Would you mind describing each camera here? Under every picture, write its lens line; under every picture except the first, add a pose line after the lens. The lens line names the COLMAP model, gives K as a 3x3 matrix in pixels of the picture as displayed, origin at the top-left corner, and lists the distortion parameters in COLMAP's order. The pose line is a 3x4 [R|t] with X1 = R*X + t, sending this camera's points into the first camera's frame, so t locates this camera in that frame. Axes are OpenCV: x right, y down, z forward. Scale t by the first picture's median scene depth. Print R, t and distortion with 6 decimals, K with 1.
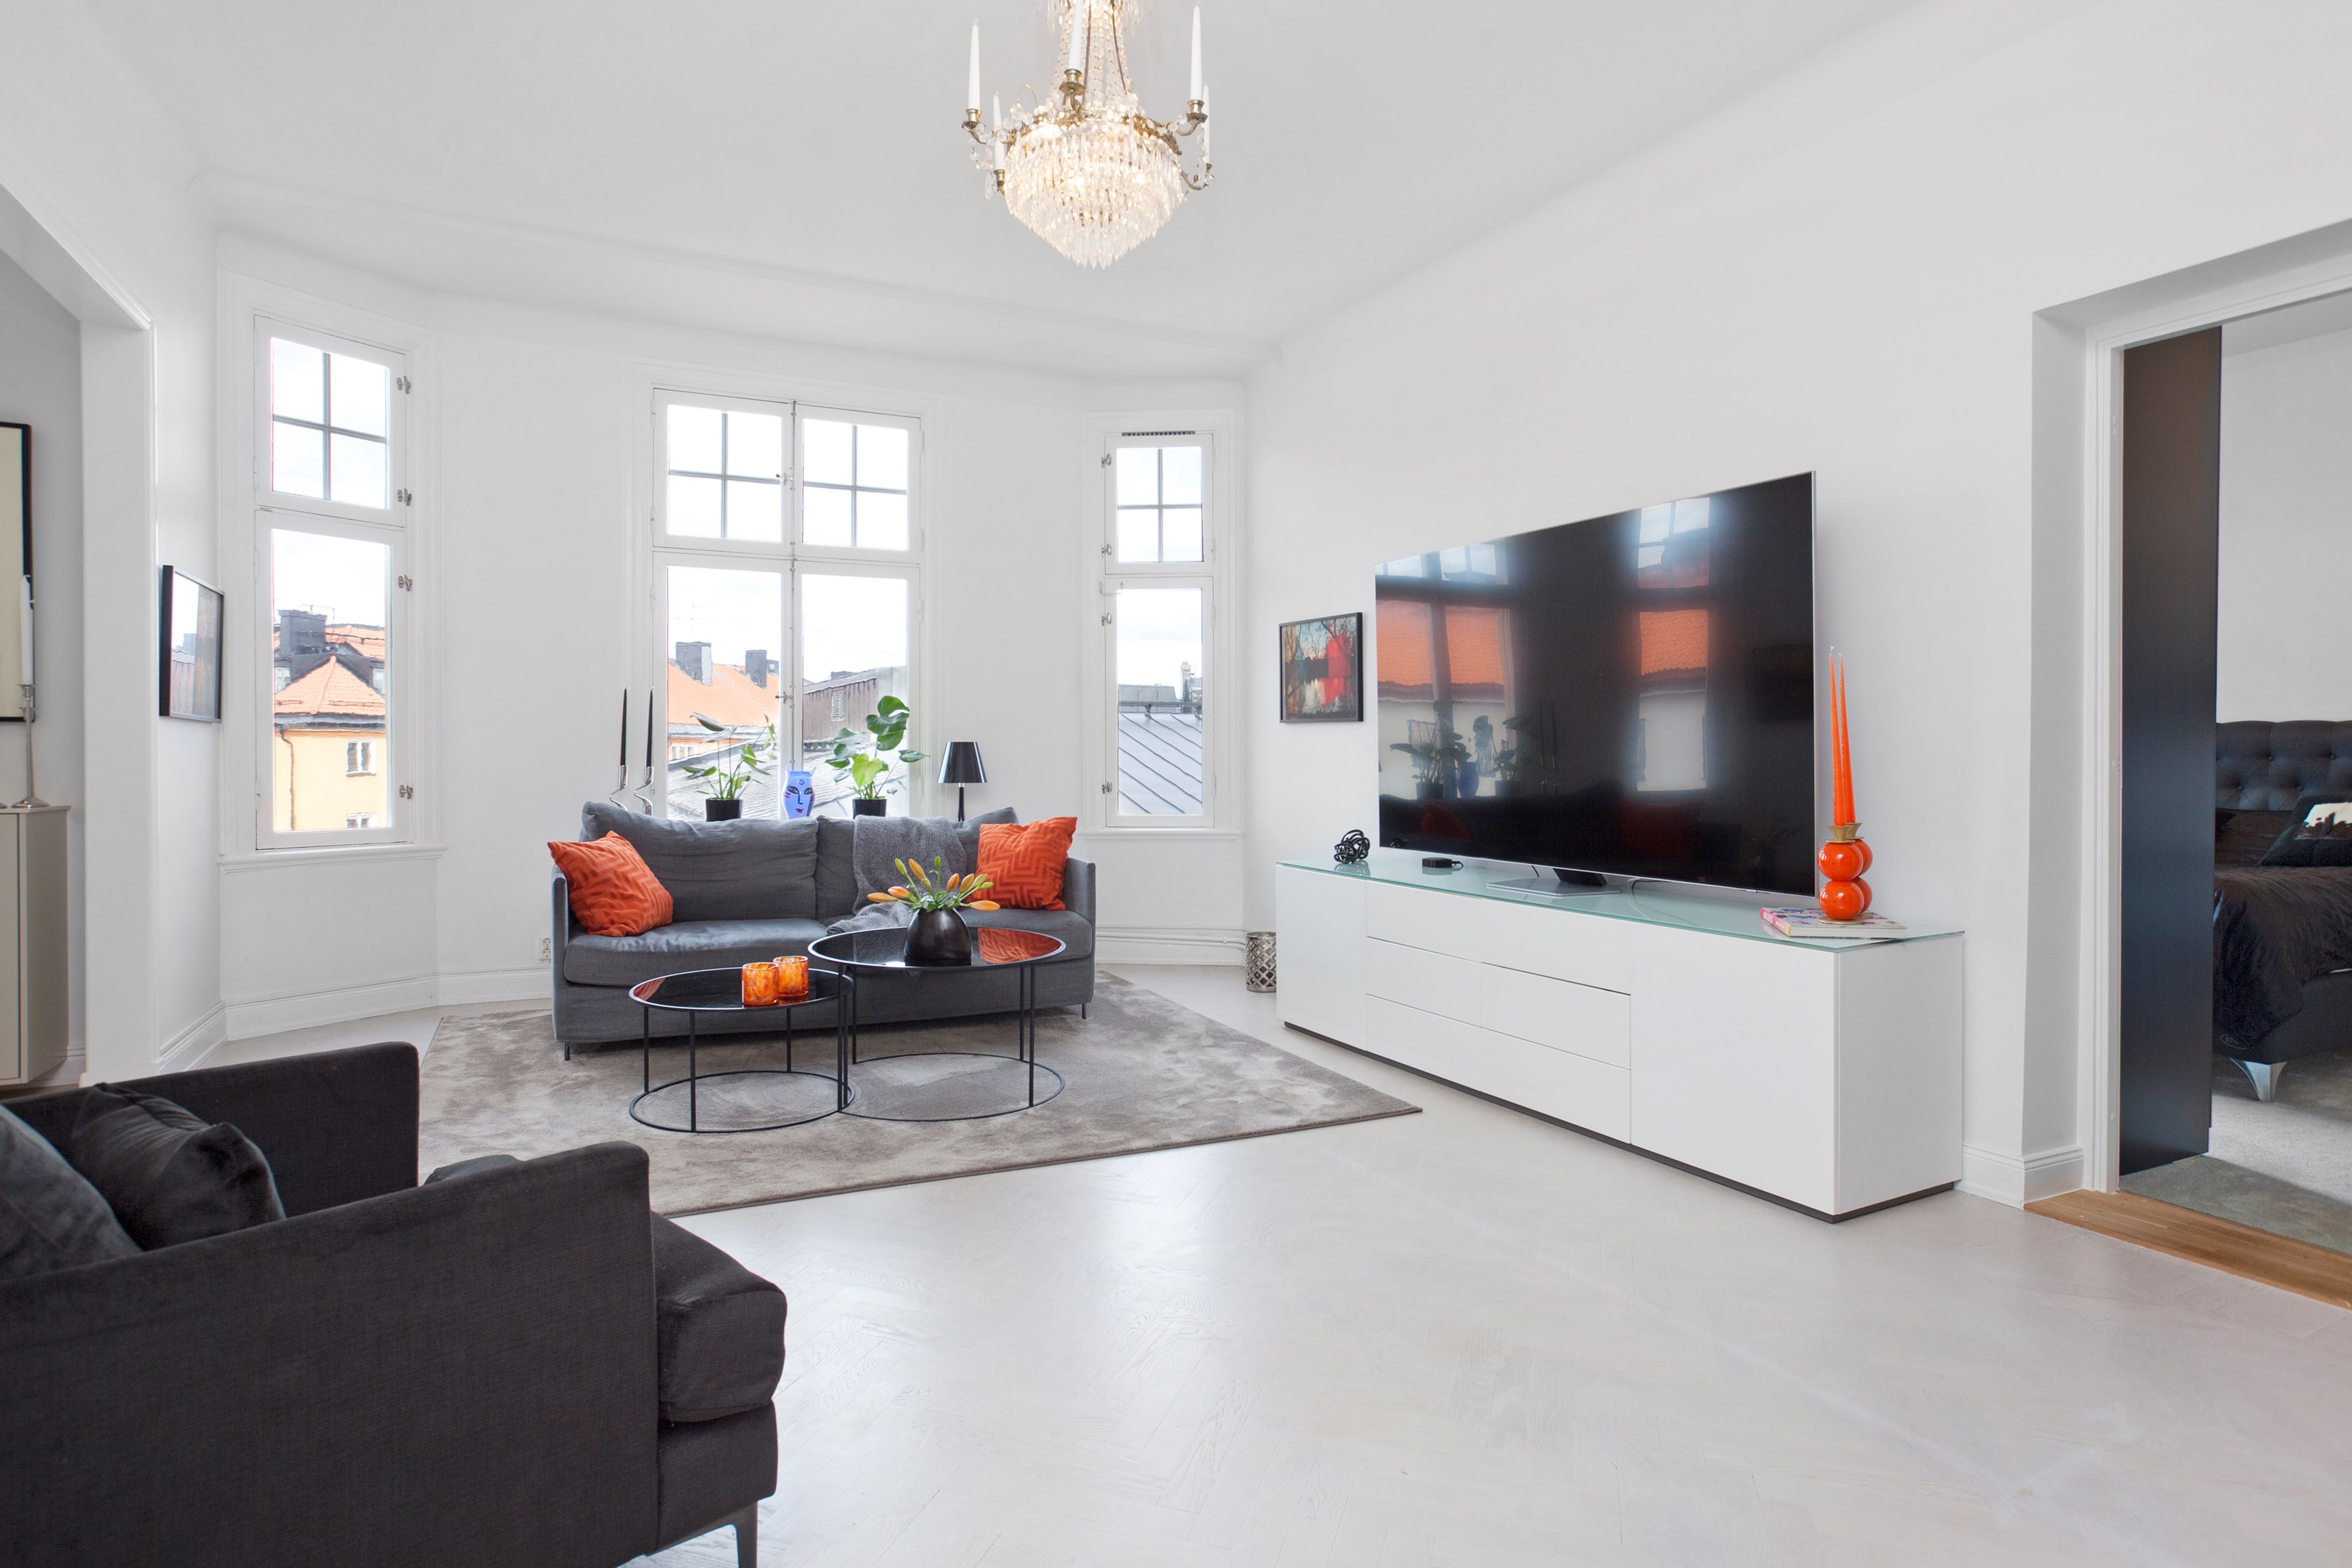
lens RADIAL K [[1312.5, 0, 1170.8], [0, 1312.5, 753.2], [0, 0, 1]] dist [-0.000479, 0.000587]
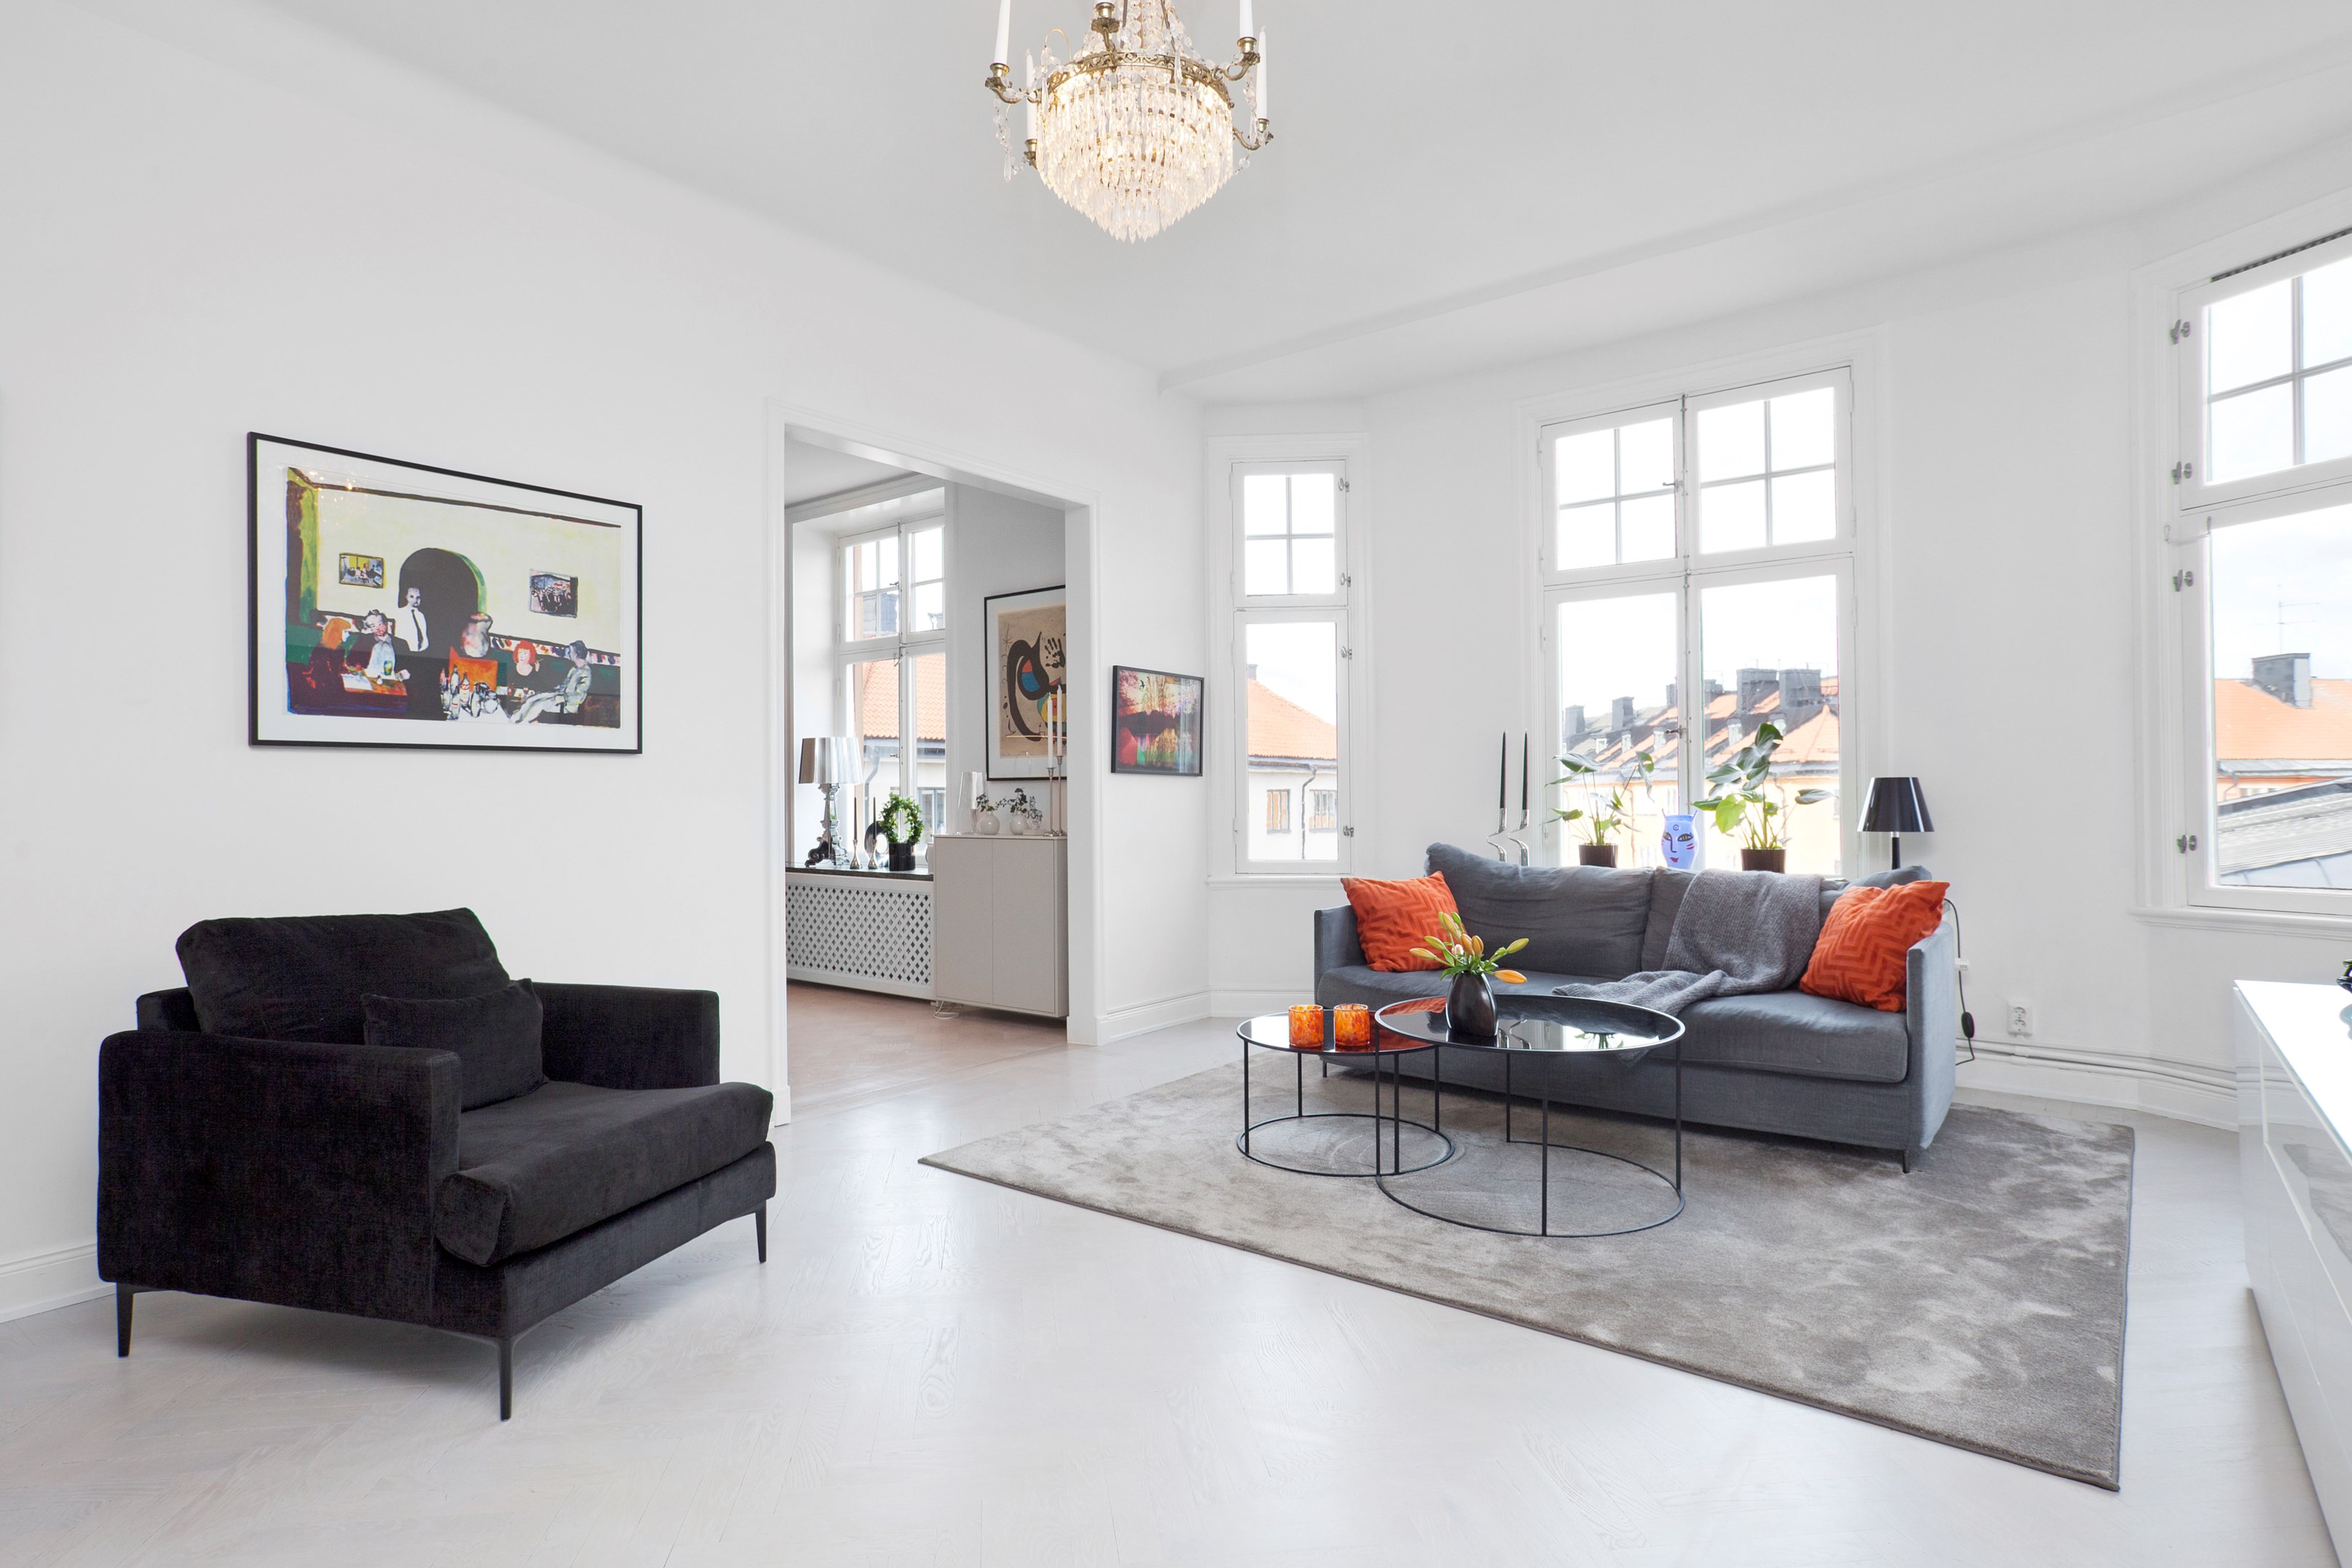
lens RADIAL K [[1232.4, 0, 1172.5], [0, 1232.4, 794.8], [0, 0, 1]] dist [-0.017348, 0.000217]
pose [[0.397754, -0.003987, -0.917483, 0.332097], [0.004497, 0.999987, -0.002396, 0.000079], [0.917481, -0.003173, 0.397767, 0.360874]]
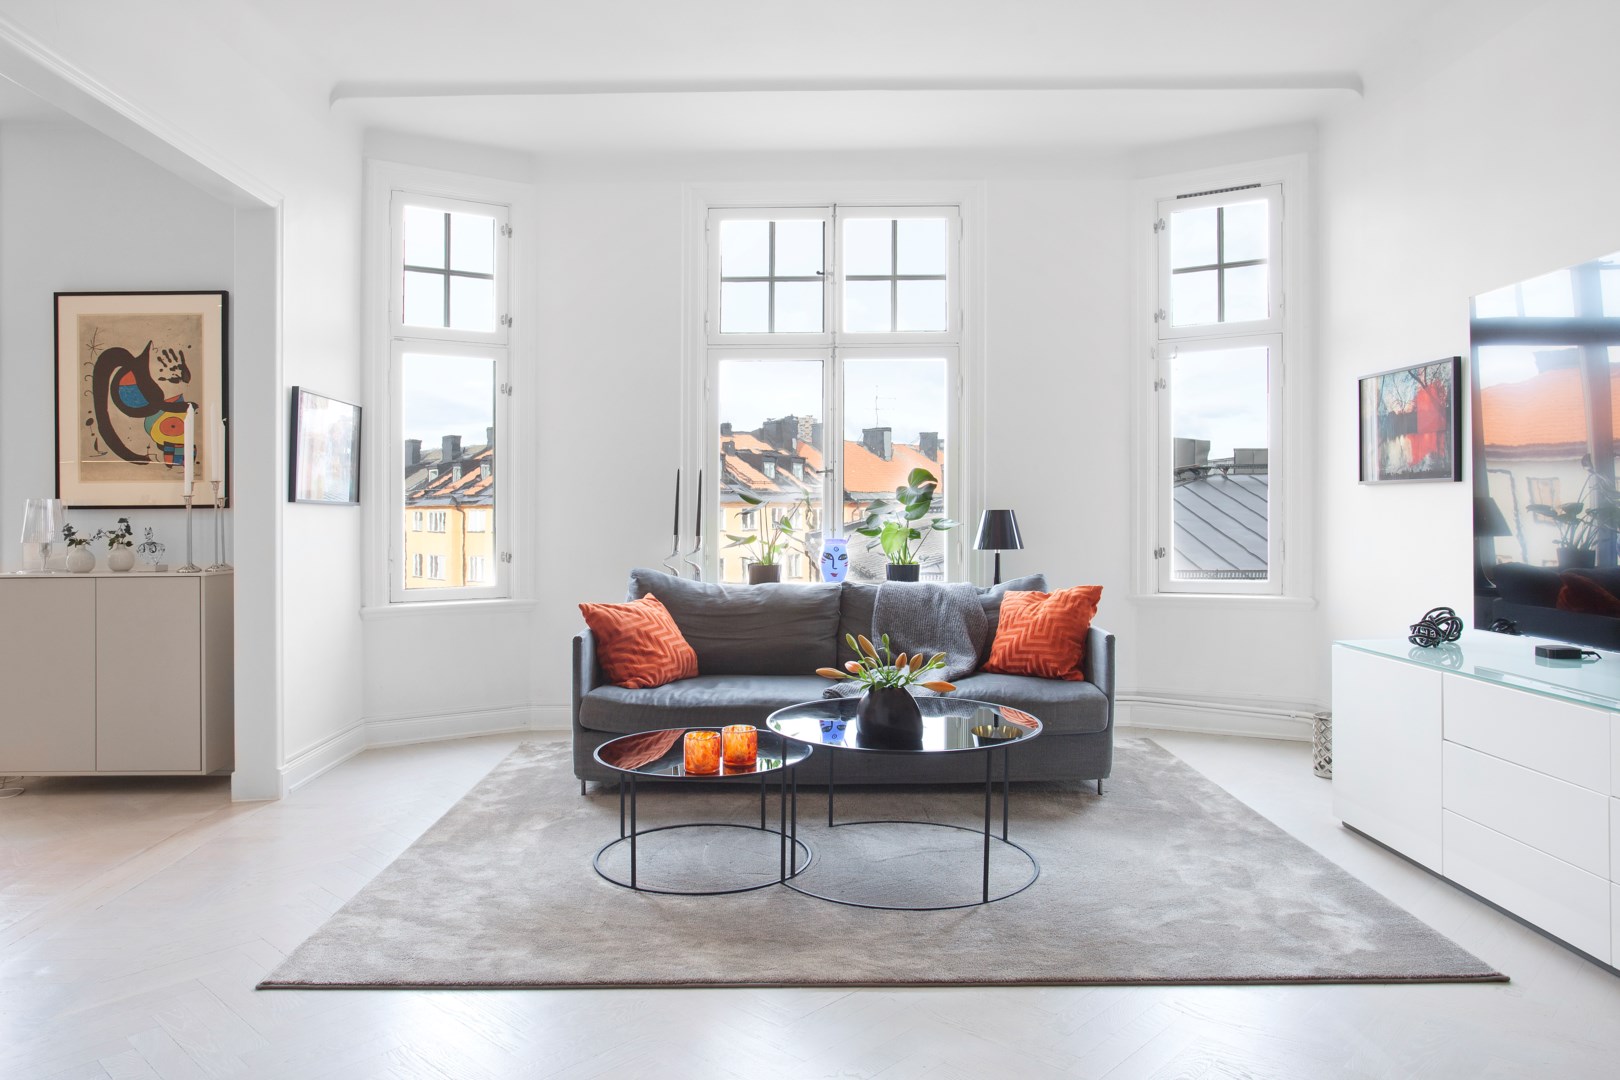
lens RADIAL K [[1026.8, 0, 775.3], [0, 1026.8, 520.2], [0, 0, 1]] dist [-0.041370, 0.043793]
pose [[0.874597, -0.004409, -0.484831, 0.092110], [0.008829, 0.999938, 0.006833, -0.008506], [0.484771, -0.010256, 0.874581, 0.227372]]
